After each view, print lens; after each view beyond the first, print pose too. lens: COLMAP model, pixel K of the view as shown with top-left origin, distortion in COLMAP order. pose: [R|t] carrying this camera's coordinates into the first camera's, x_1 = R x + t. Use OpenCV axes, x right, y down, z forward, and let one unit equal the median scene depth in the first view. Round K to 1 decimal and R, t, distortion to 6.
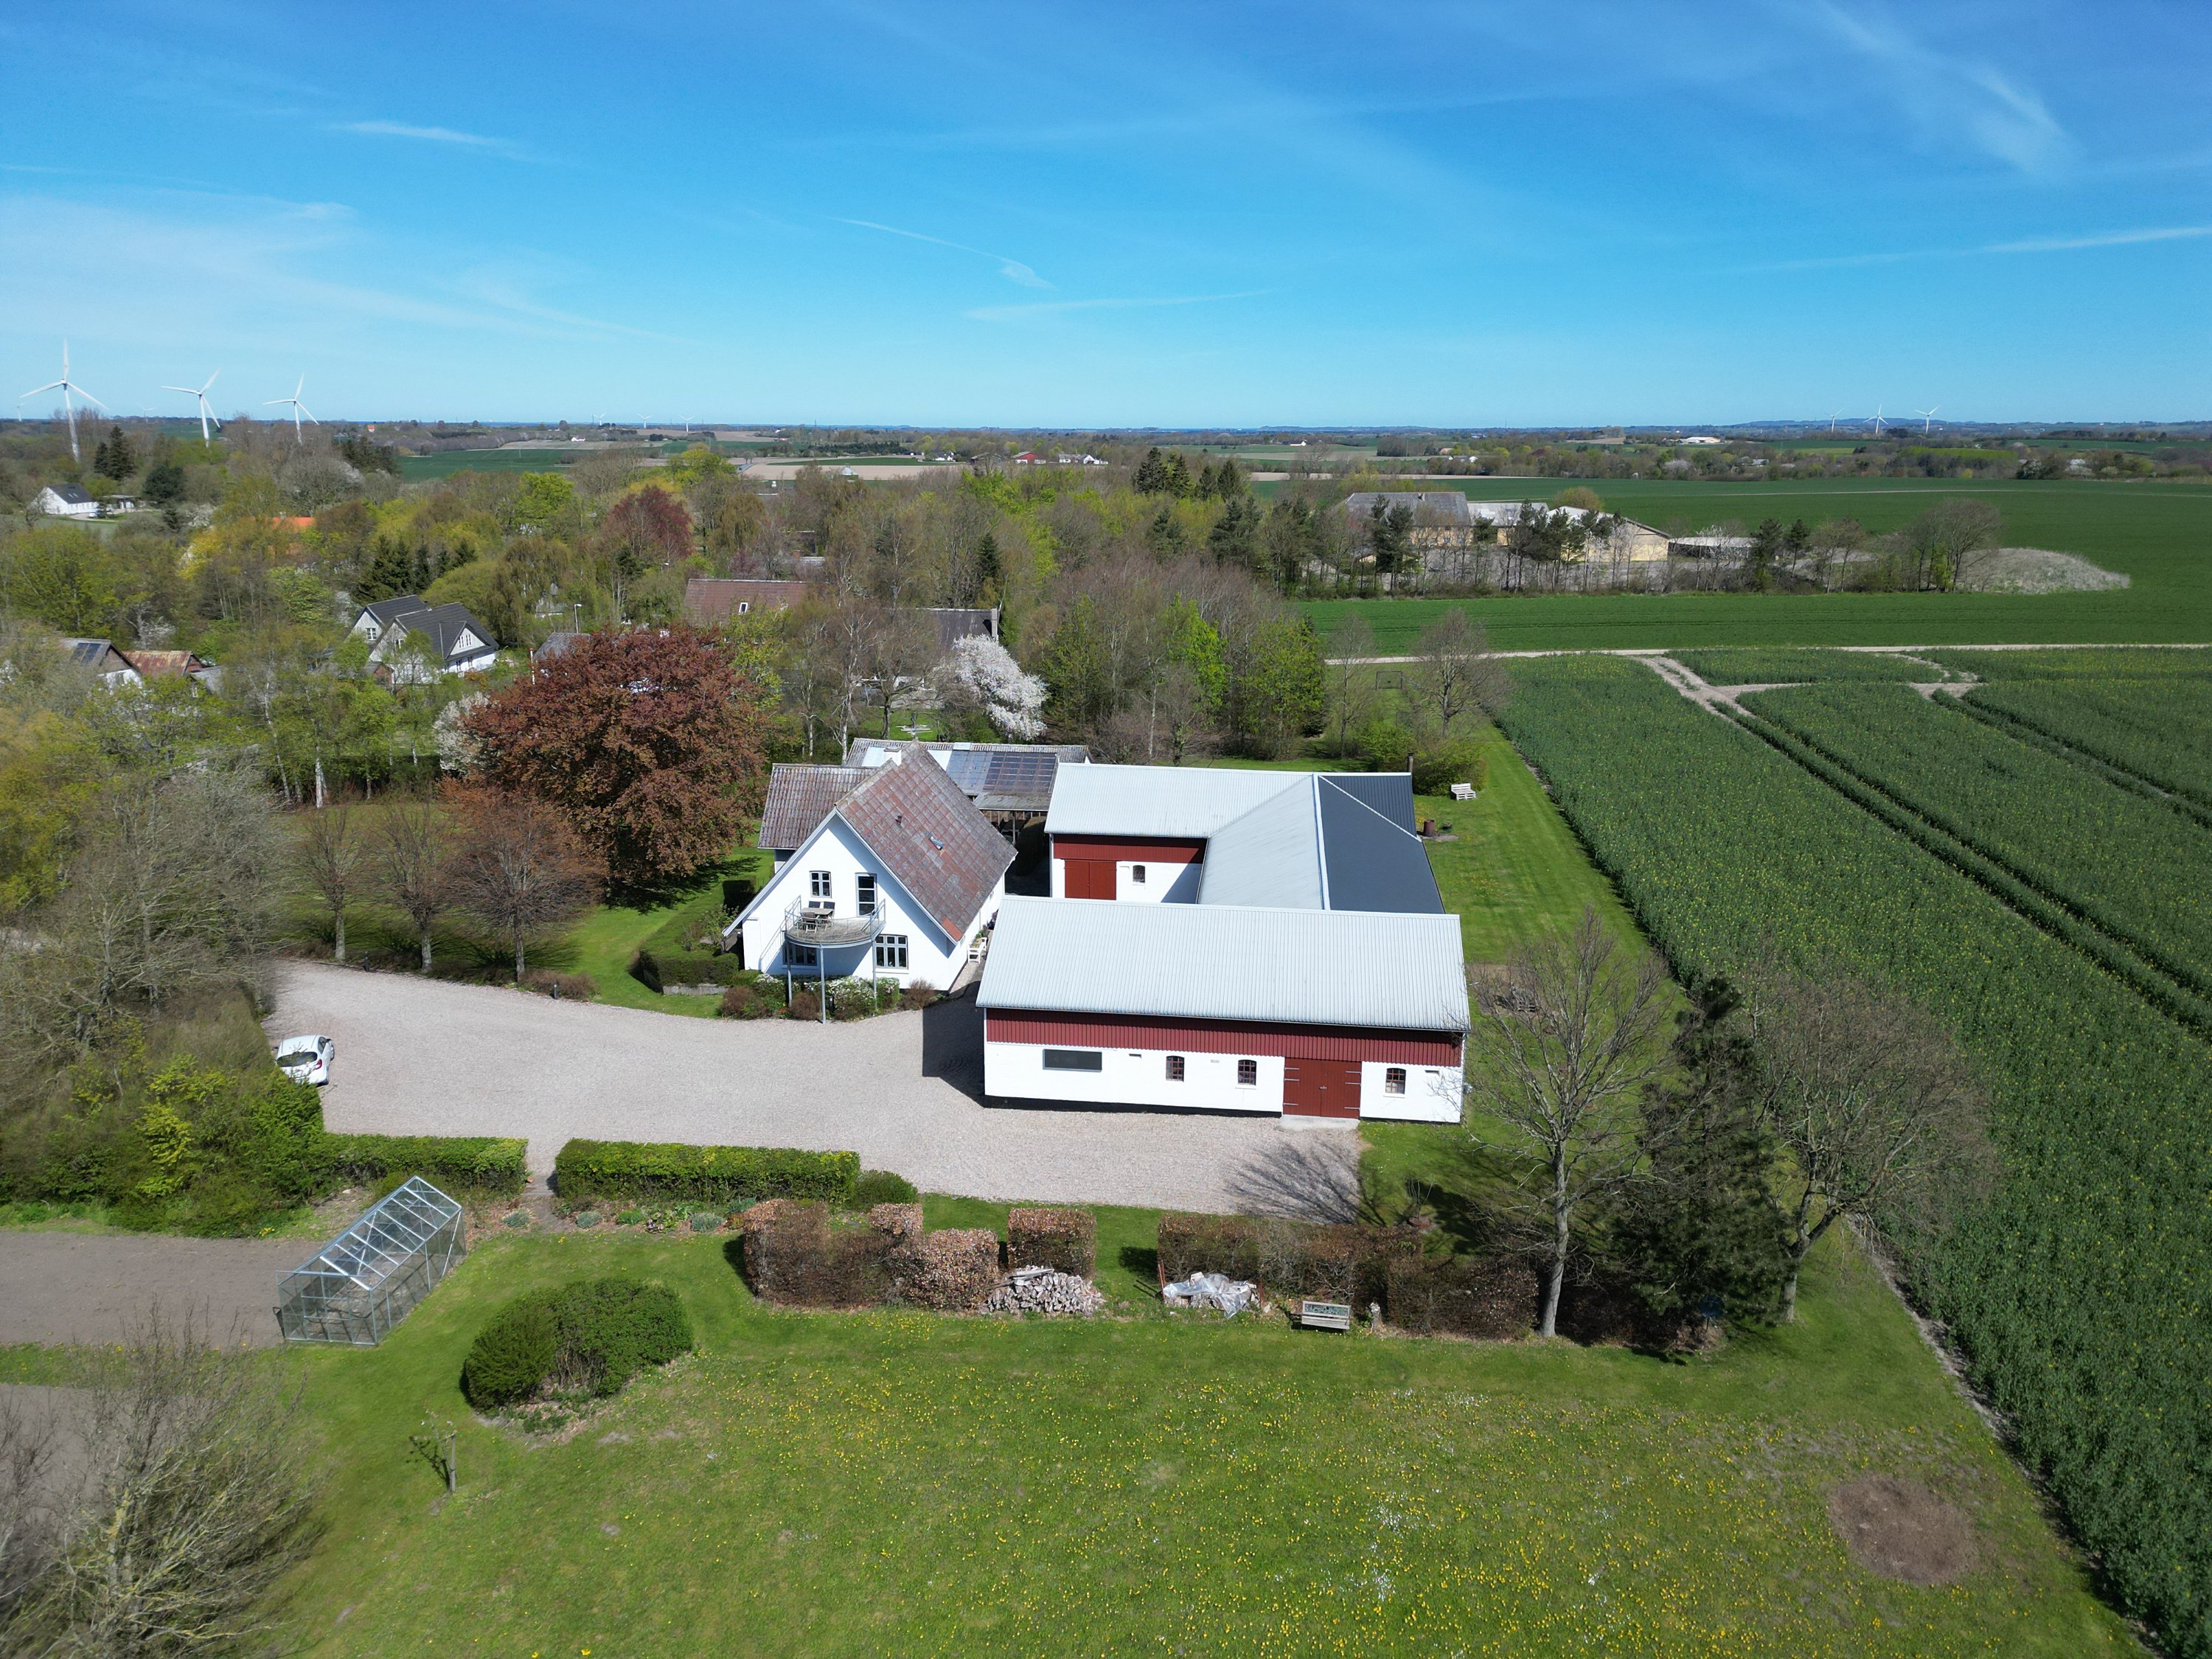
lens RADIAL K [[1537.3, 0, 1106.0], [0, 1537.3, 829.5], [0, 0, 1]] dist [0.055686, -0.047174]
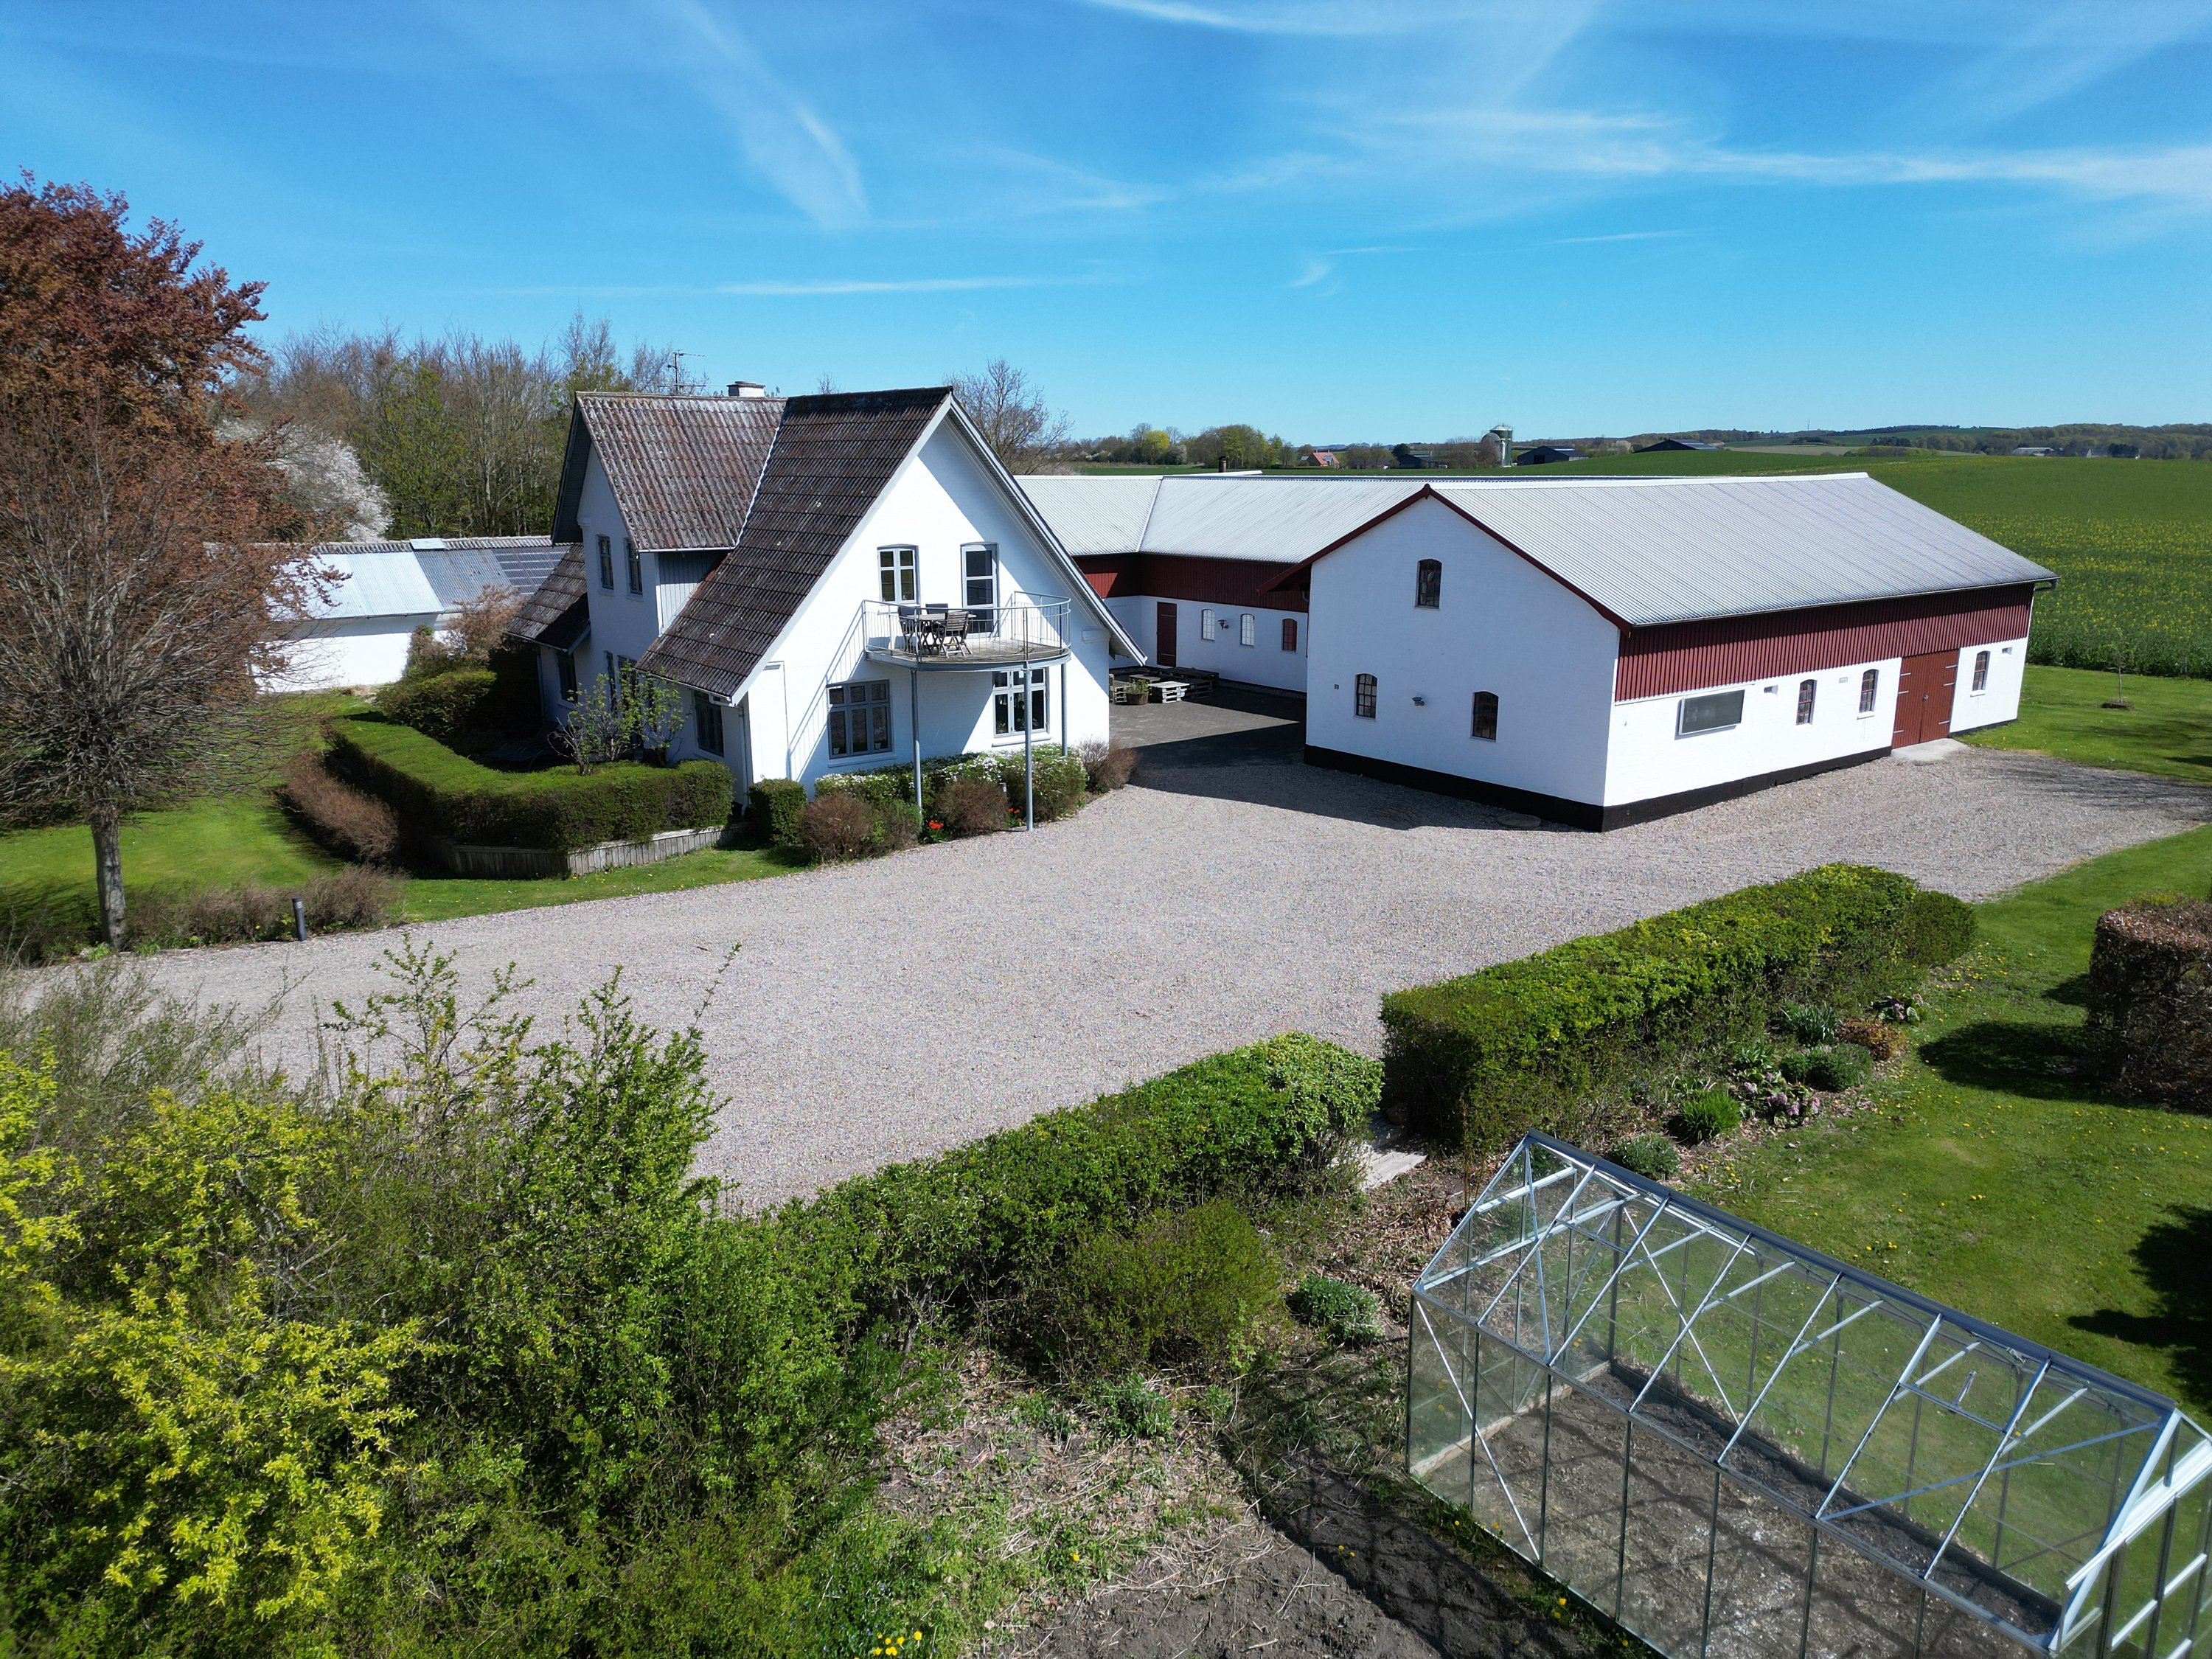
lens RADIAL K [[1534.3, 0, 1106.0], [0, 1534.3, 829.5], [0, 0, 1]] dist [0.071328, -0.074656]
pose [[0.711489, -0.161451, 0.683898, -0.566622], [0.179601, 0.982703, 0.045144, 0.122279], [-0.679358, 0.090709, 0.728179, 0.714734]]
